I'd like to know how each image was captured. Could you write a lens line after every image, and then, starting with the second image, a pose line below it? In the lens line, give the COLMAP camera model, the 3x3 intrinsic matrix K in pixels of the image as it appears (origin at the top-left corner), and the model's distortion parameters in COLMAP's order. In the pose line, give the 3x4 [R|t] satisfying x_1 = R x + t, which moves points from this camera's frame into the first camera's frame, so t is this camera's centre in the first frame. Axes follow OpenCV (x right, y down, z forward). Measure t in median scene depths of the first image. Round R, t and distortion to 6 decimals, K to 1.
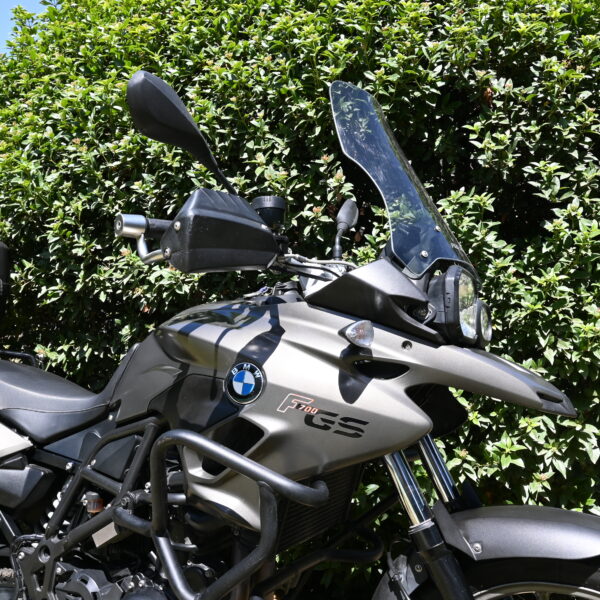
lens RADIAL K [[610.6, 0, 300.0], [0, 610.6, 300.0], [0, 0, 1]] dist [0.002982, -0.023321]
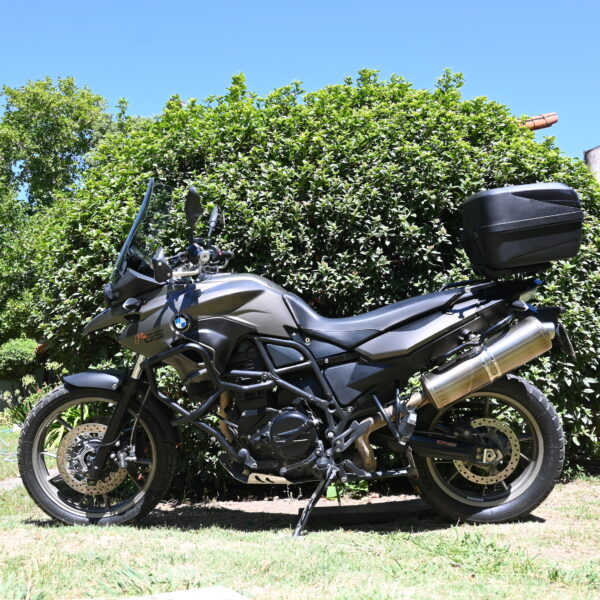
lens RADIAL K [[610.6, 0, 300.0], [0, 610.6, 300.0], [0, 0, 1]] dist [0.002982, -0.023321]
pose [[0.965512, 0.059450, 0.253480, -0.875492], [-0.021781, 0.988612, -0.148900, 0.315198], [-0.259446, 0.138244, 0.955812, -0.686093]]
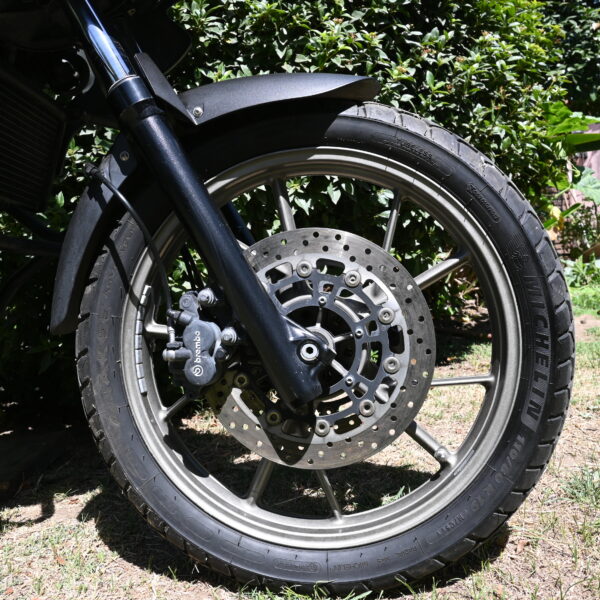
lens RADIAL K [[610.6, 0, 300.0], [0, 610.6, 300.0], [0, 0, 1]] dist [0.002982, -0.023321]
pose [[0.924406, -0.056866, 0.377146, 0.061760], [0.027368, 0.996164, 0.083119, 0.349125], [-0.380426, -0.066514, 0.922416, 0.128843]]
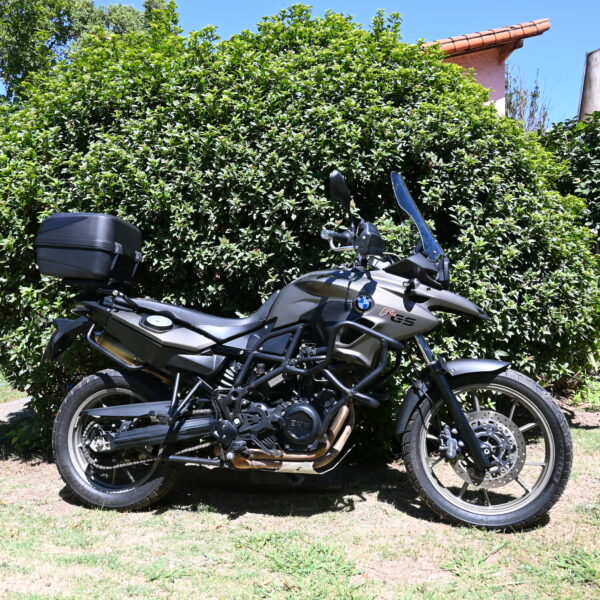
lens RADIAL K [[610.6, 0, 300.0], [0, 610.6, 300.0], [0, 0, 1]] dist [0.002982, -0.023321]
pose [[0.965081, 0.025939, 0.260665, -0.578486], [-0.031715, 0.999335, 0.017977, 0.053775], [-0.260026, -0.025616, 0.965262, -0.738669]]
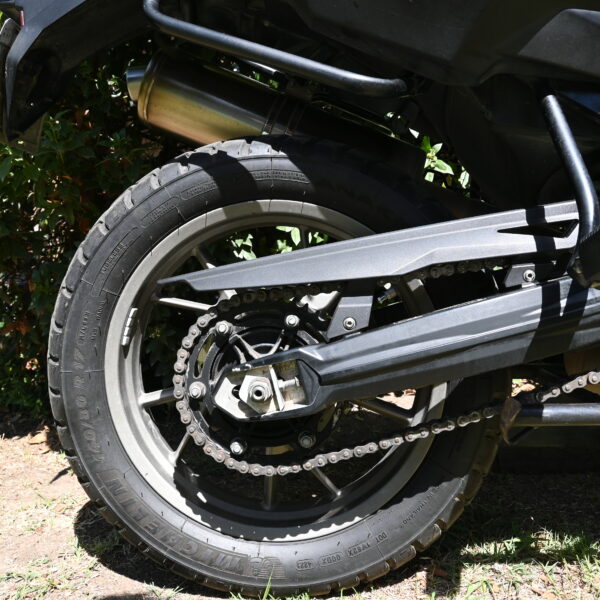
lens RADIAL K [[610.6, 0, 300.0], [0, 610.6, 300.0], [0, 0, 1]] dist [0.002982, -0.023321]
pose [[0.920968, -0.084546, 0.380355, -0.790190], [0.028643, 0.988224, 0.150310, 0.353403], [-0.388584, -0.127537, 0.912544, 0.552478]]
